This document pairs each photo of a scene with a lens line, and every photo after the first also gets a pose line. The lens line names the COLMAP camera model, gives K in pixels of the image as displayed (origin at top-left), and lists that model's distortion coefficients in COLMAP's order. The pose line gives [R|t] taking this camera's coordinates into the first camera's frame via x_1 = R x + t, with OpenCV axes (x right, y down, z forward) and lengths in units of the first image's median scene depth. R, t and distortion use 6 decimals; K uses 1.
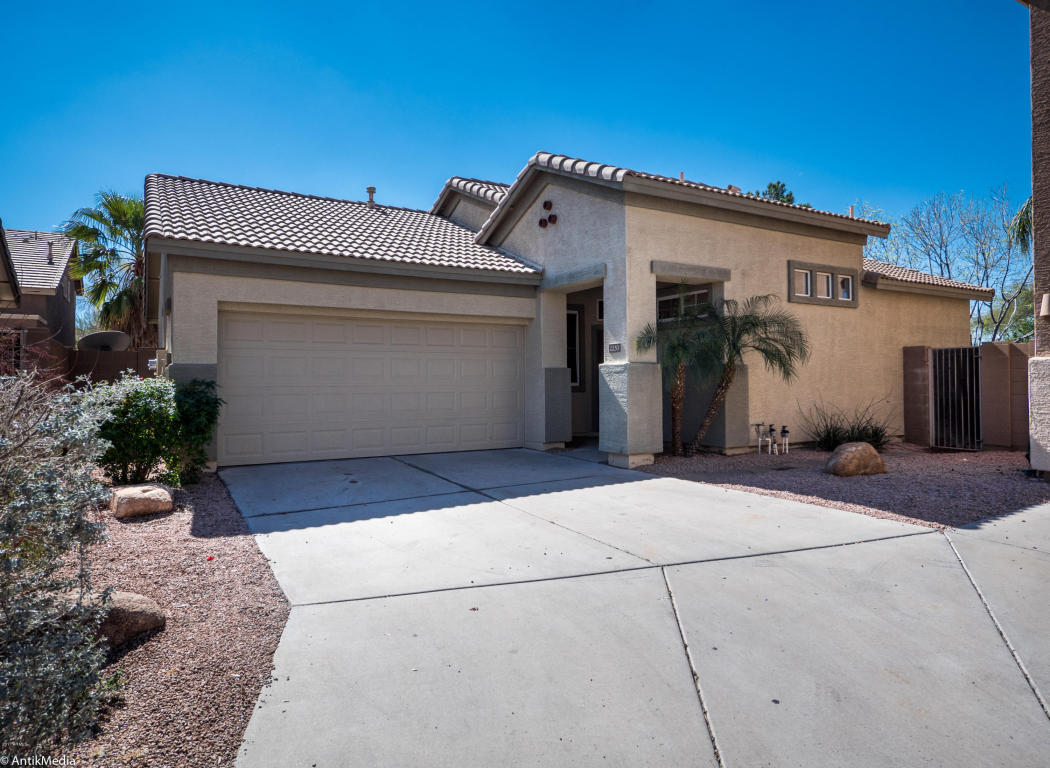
lens RADIAL K [[589.1, 0, 525.7], [0, 589.1, 390.5], [0, 0, 1]] dist [0.000222, -0.000495]
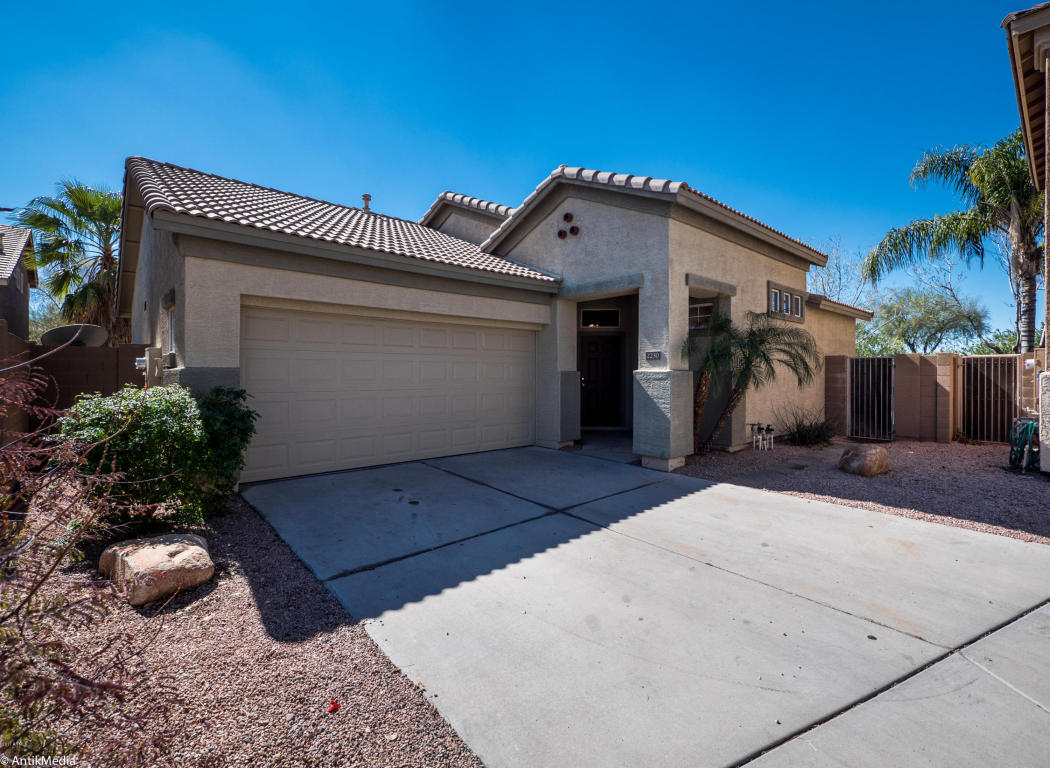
lens RADIAL K [[450.0, 0, 525.0], [0, 450.0, 384.0], [0, 0, 1]] dist [-0.000361, 0.000082]
pose [[0.983025, 0.004993, 0.183401, -0.189971], [-0.007035, 0.999920, 0.010486, -0.024856], [-0.183334, -0.011599, 0.982982, 0.225591]]
